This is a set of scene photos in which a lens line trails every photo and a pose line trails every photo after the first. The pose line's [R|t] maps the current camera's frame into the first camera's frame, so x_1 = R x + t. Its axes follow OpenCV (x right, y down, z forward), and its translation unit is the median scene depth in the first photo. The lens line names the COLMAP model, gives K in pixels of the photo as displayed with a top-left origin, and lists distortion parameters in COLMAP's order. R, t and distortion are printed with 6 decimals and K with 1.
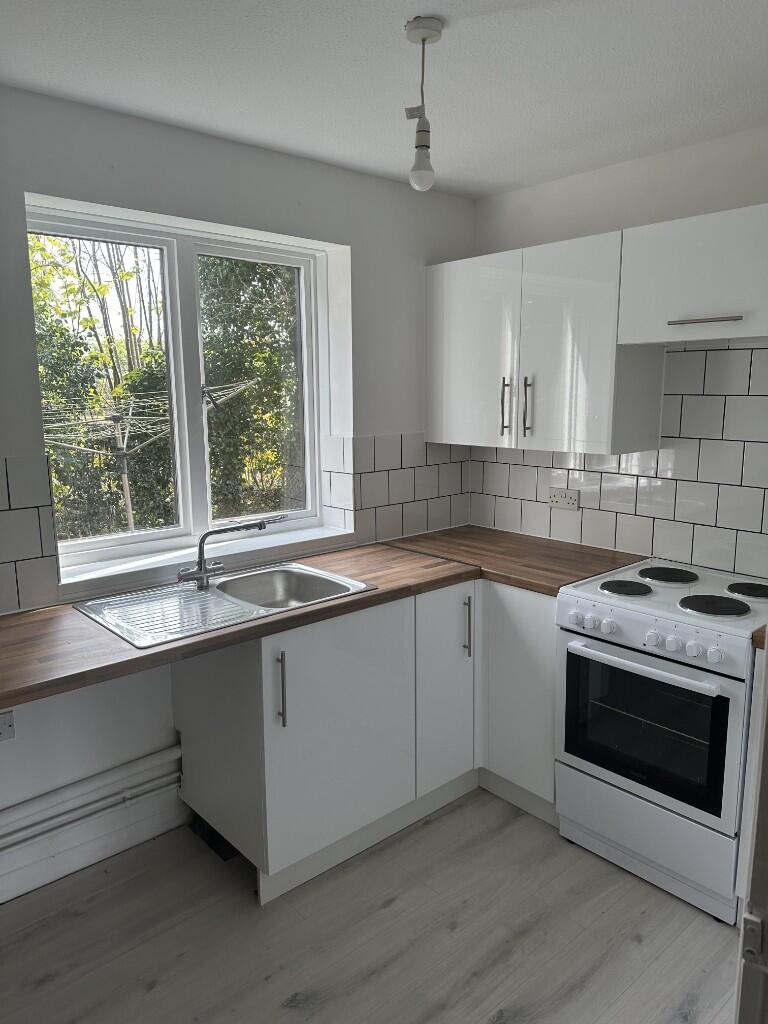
lens RADIAL K [[708.4, 0, 383.0], [0, 708.4, 513.0], [0, 0, 1]] dist [0.127057, -0.212788]
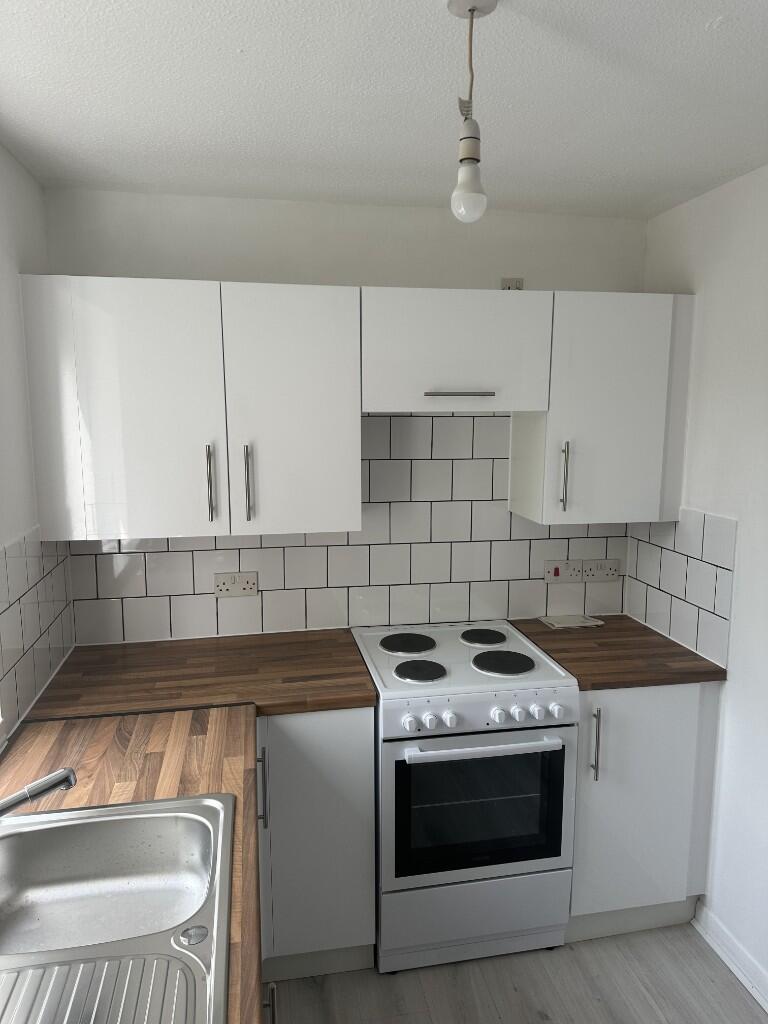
lens RADIAL K [[708.4, 0, 383.0], [0, 708.4, 513.0], [0, 0, 1]] dist [0.127057, -0.212788]
pose [[0.505358, -0.121661, 0.854290, -0.434840], [0.146050, 0.987787, 0.054276, -0.148907], [-0.850460, 0.097341, 0.516955, 0.513188]]
